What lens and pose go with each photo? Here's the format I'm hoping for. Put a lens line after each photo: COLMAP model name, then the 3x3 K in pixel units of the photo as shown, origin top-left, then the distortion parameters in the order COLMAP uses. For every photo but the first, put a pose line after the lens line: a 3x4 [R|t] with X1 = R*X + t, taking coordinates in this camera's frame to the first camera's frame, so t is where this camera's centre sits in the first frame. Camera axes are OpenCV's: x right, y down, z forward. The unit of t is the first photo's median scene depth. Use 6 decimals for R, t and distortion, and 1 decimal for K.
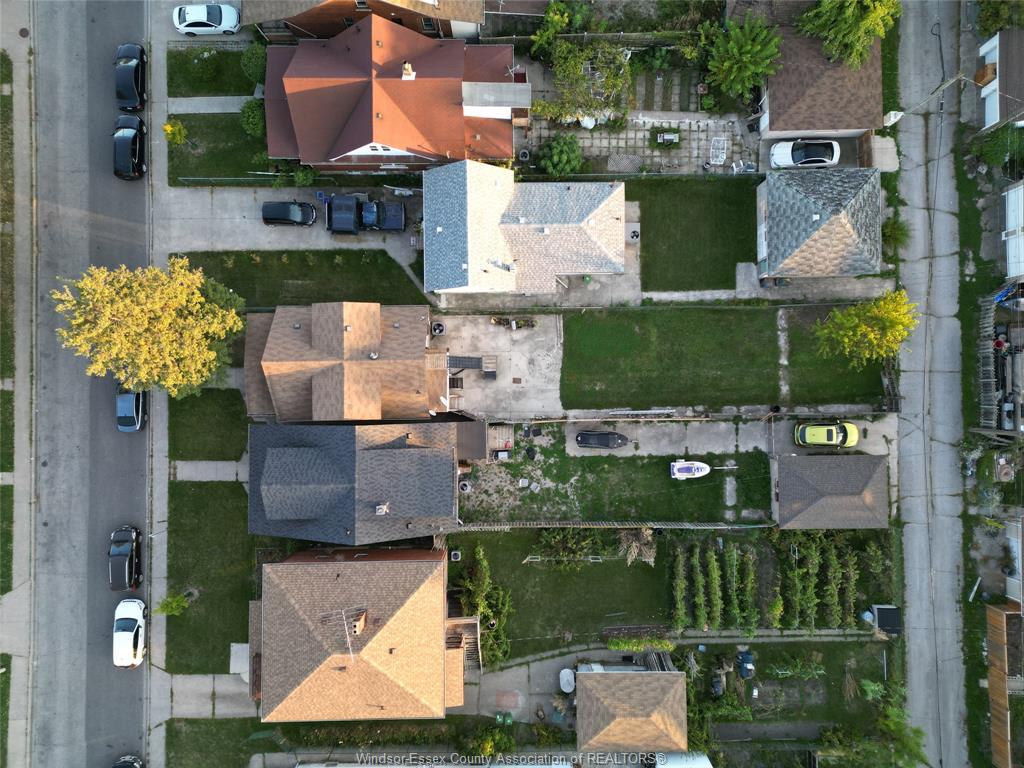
lens RADIAL K [[715.4, 0, 512.0], [0, 715.4, 384.0], [0, 0, 1]] dist [0.003298, 0.001271]
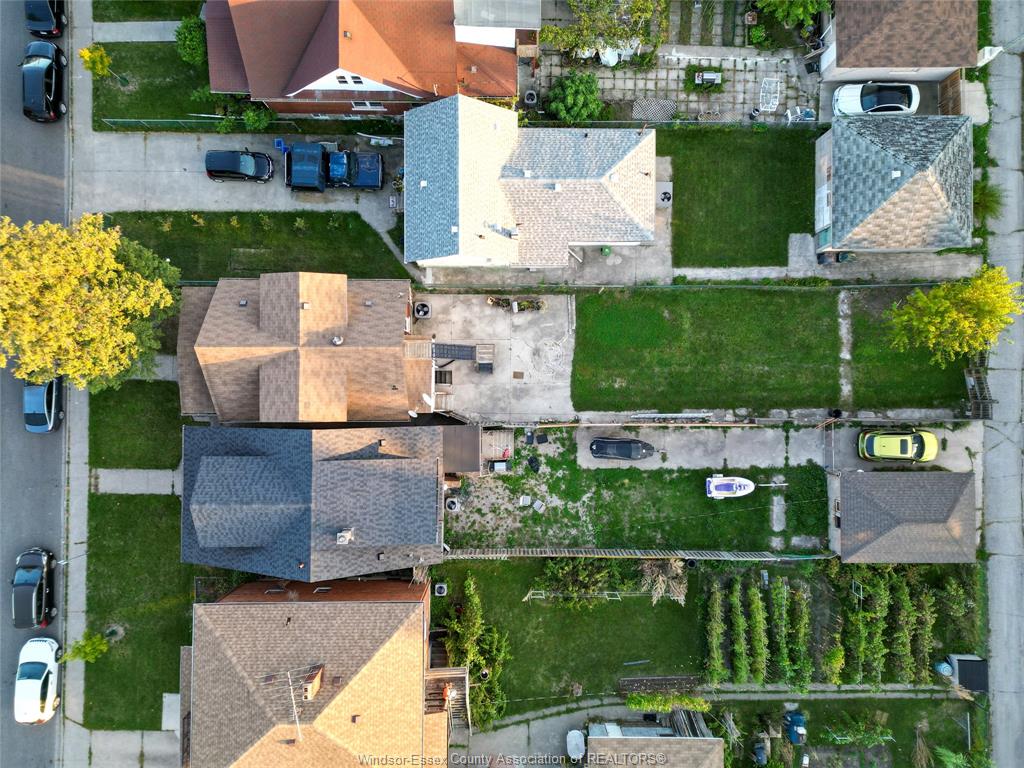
lens RADIAL K [[715.4, 0, 512.0], [0, 715.4, 384.0], [0, 0, 1]] dist [0.003298, 0.001271]
pose [[0.999927, 0.011674, 0.003103, -0.002670], [-0.011690, 0.999917, 0.005345, 0.001262], [-0.003040, -0.005381, 0.999981, 0.186909]]
